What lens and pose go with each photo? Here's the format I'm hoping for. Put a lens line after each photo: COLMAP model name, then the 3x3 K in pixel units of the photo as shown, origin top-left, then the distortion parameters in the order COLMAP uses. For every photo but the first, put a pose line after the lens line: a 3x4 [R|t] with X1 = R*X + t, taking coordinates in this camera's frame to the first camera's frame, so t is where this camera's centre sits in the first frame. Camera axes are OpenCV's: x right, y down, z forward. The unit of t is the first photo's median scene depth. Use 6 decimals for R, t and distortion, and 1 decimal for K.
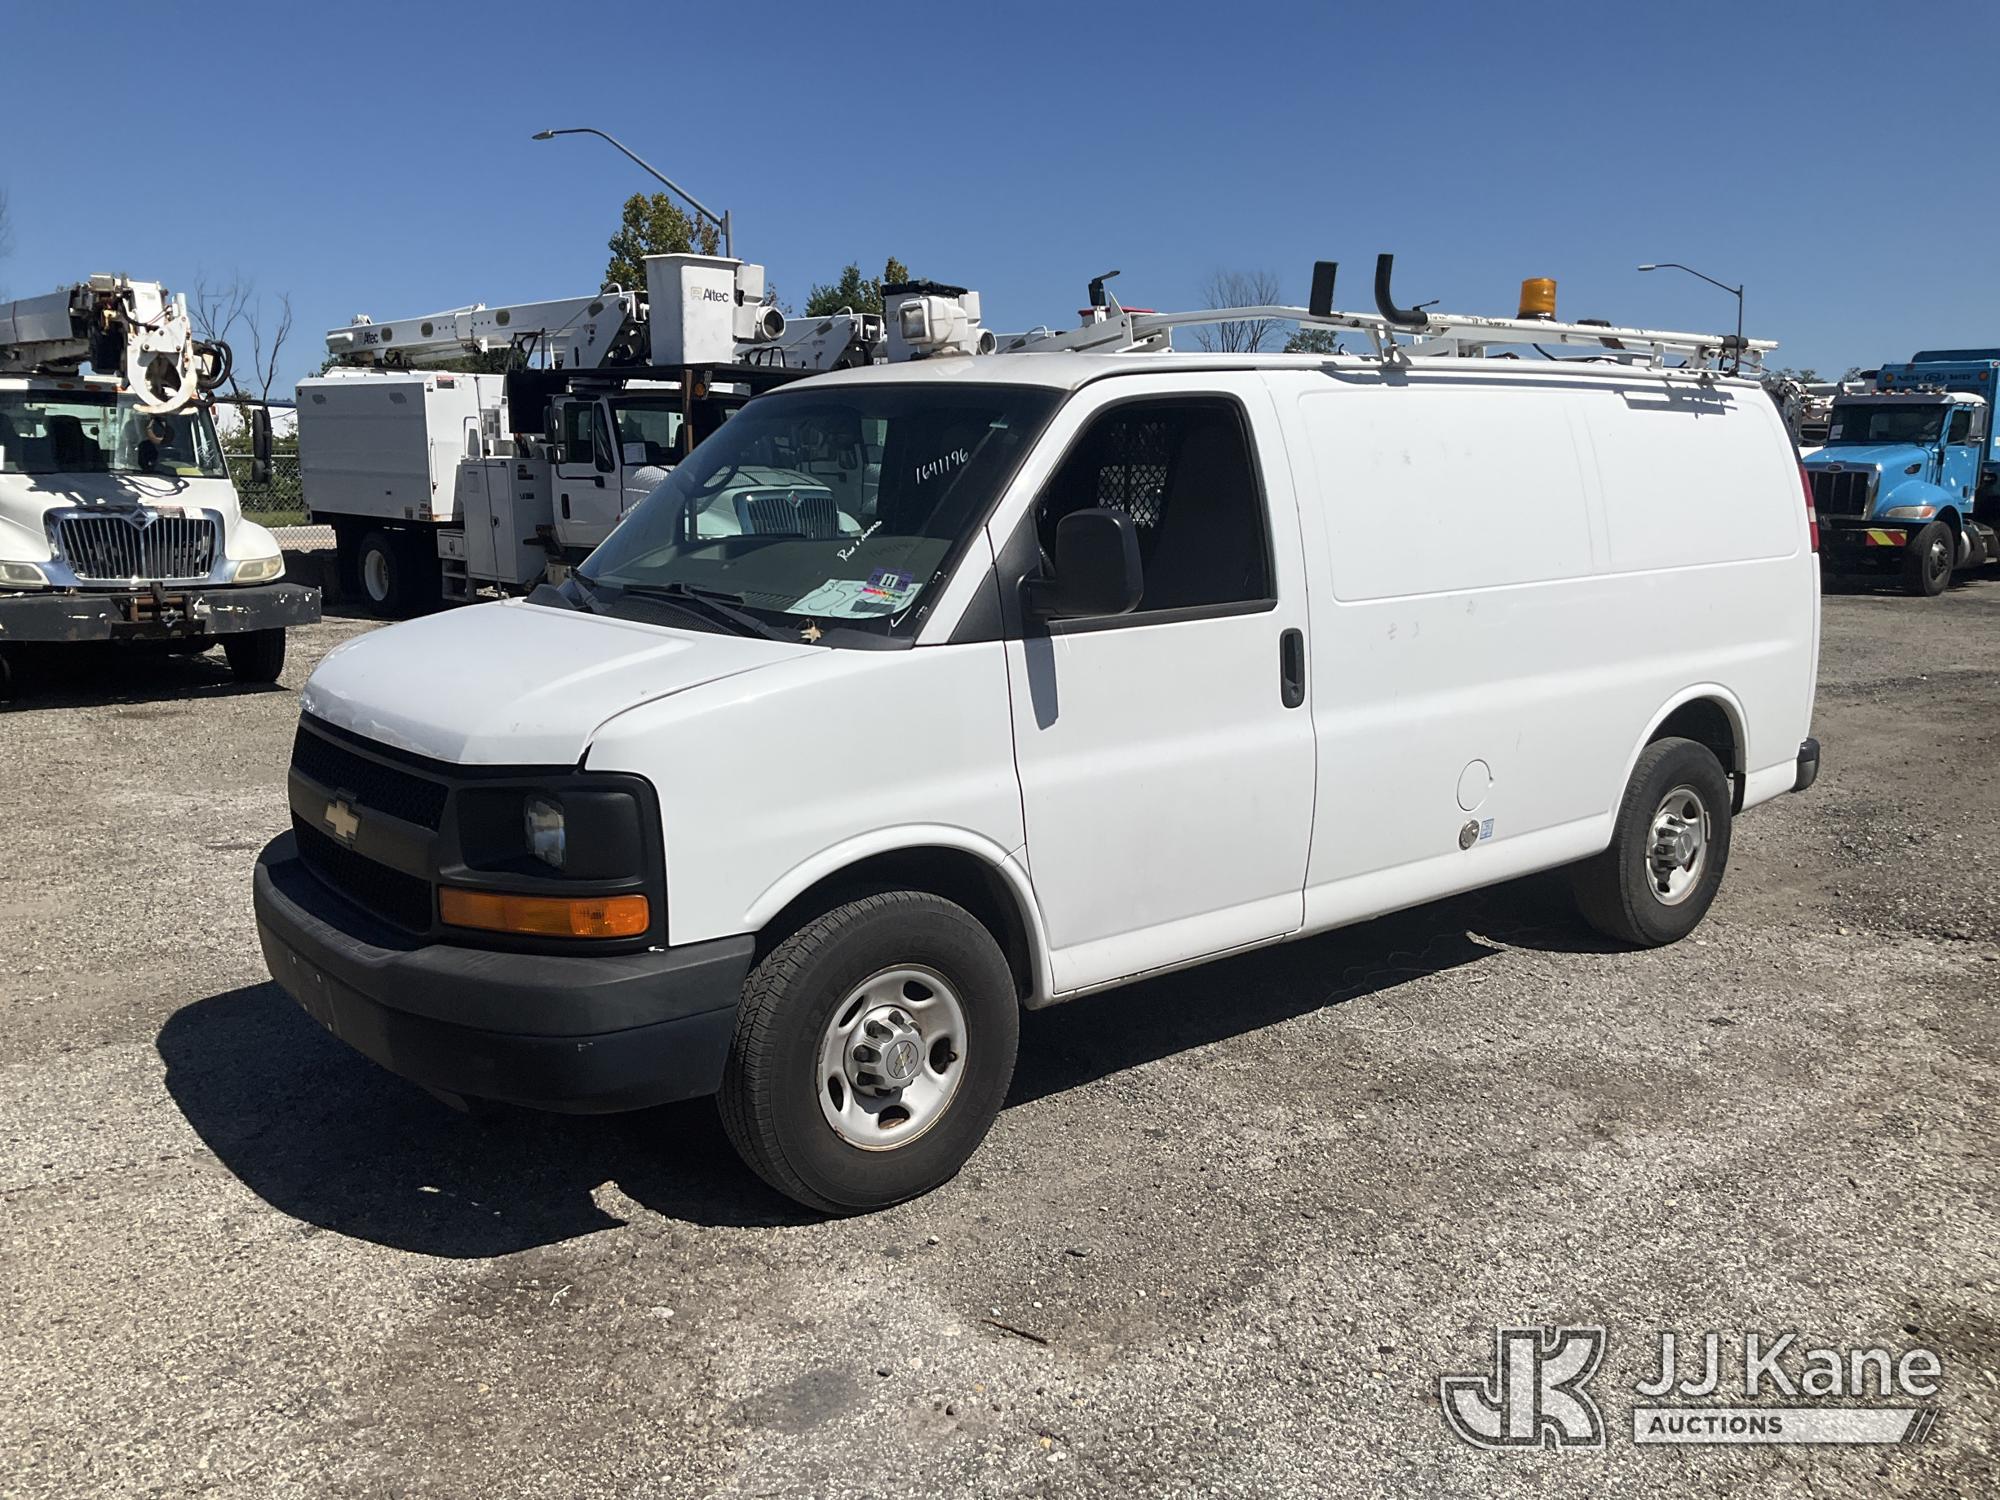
lens RADIAL K [[1705.7, 0, 1043.8], [0, 1705.7, 745.1], [0, 0, 1]] dist [-0.002765, 0.002454]
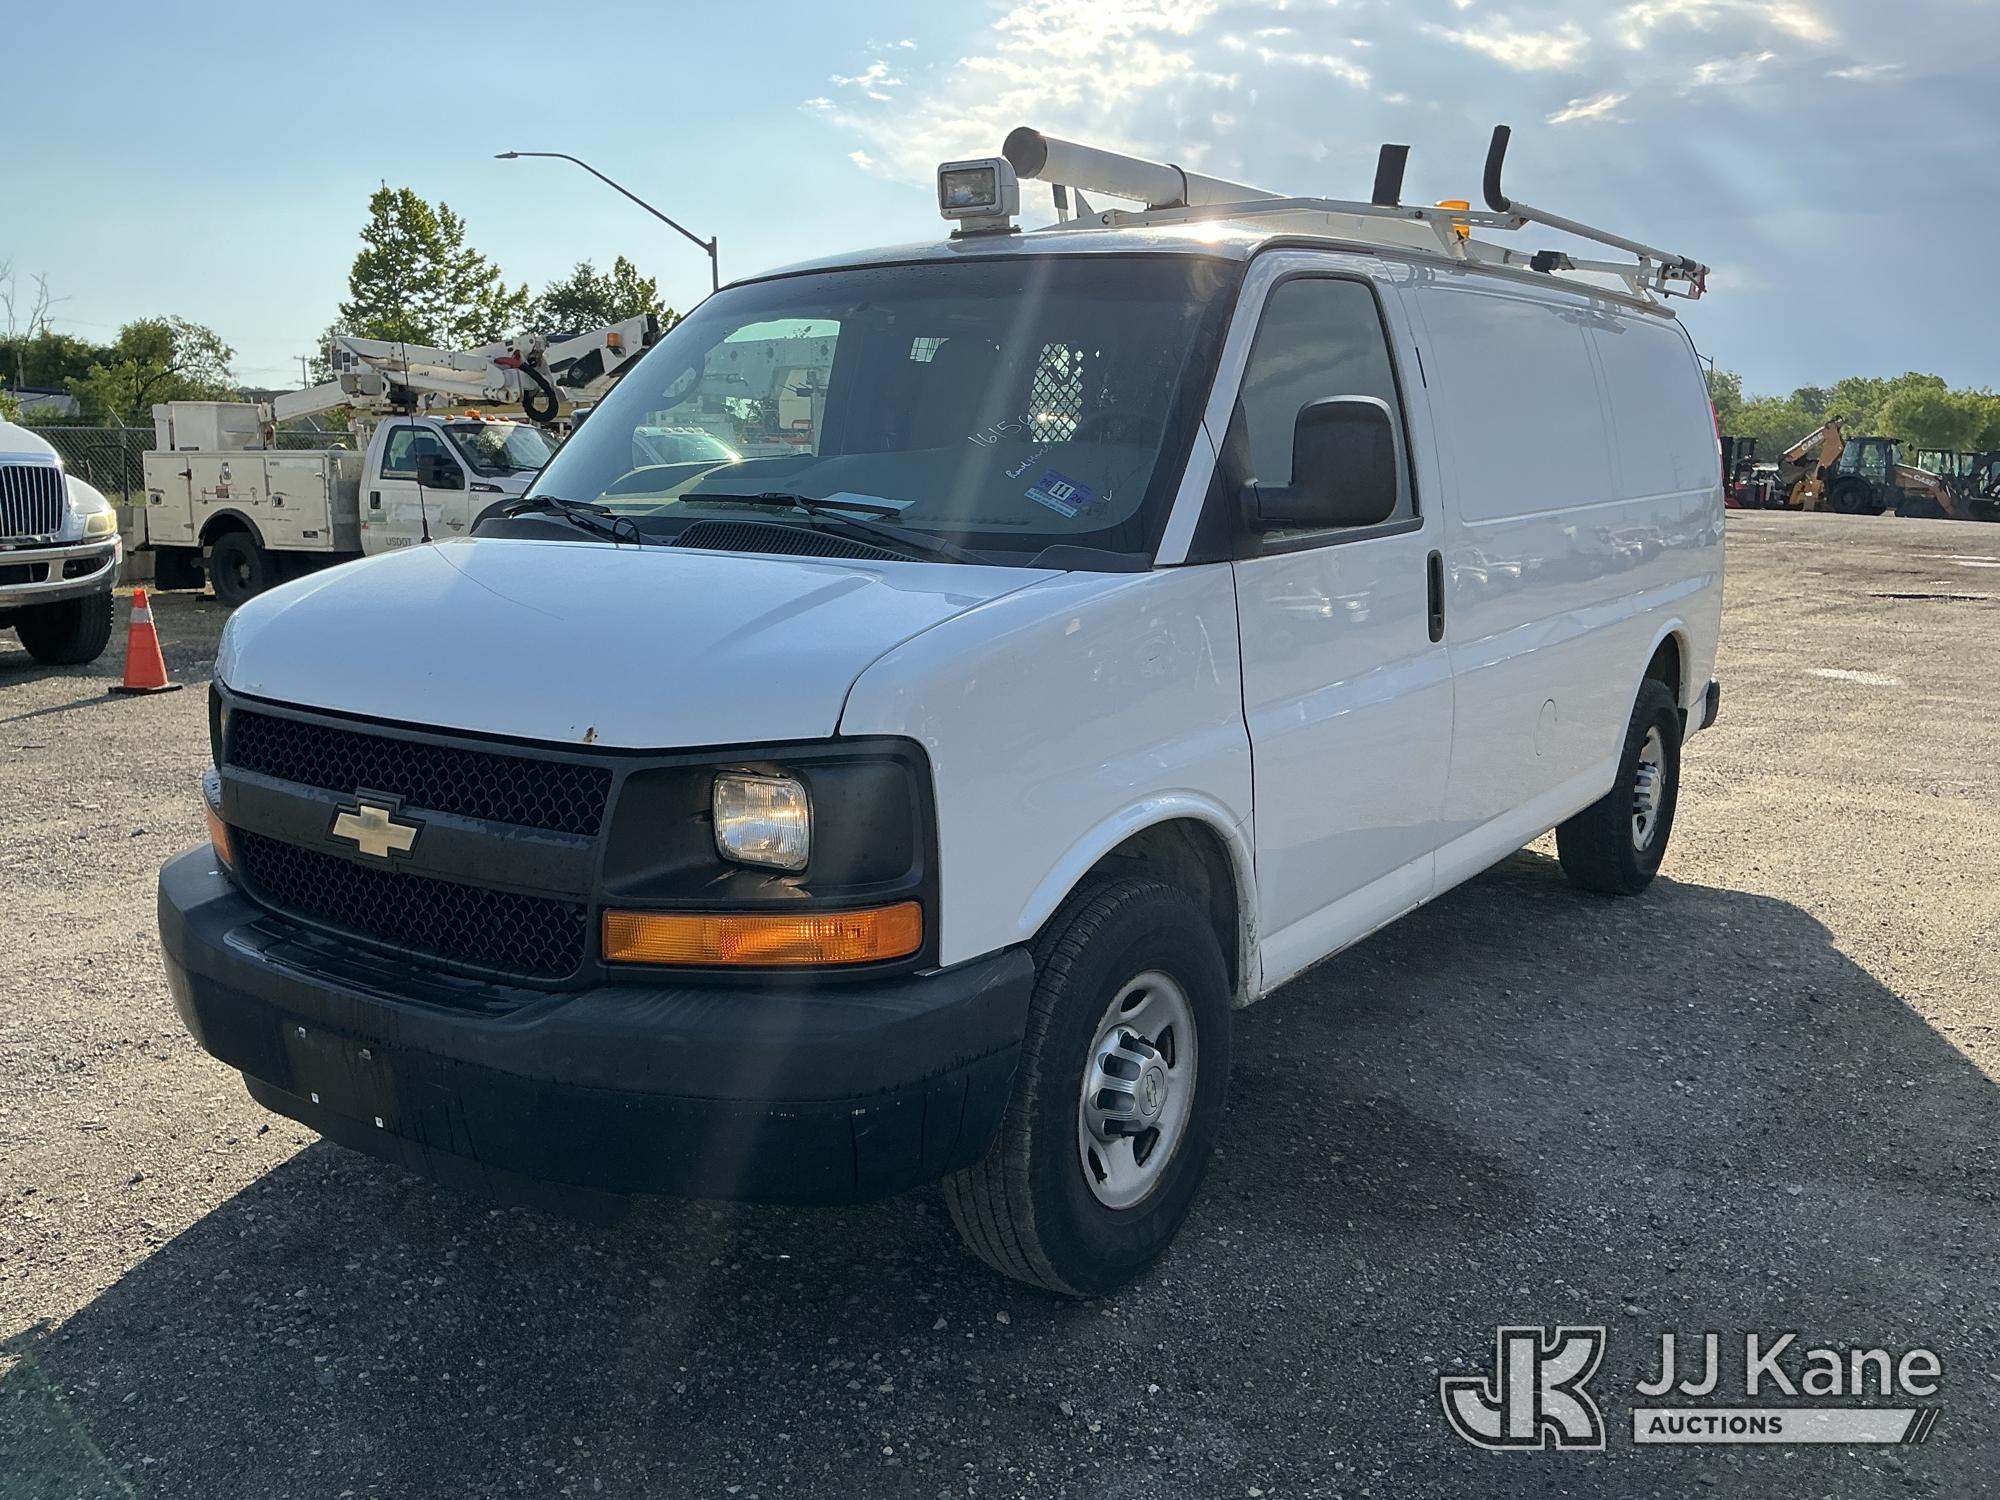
lens RADIAL K [[1705.7, 0, 1043.8], [0, 1705.7, 745.1], [0, 0, 1]] dist [-0.002765, 0.002454]
pose [[0.963982, -0.049174, 0.261382, -0.332948], [0.047826, 0.998789, 0.011519, 0.013141], [-0.261632, 0.001397, 0.965167, 0.245302]]
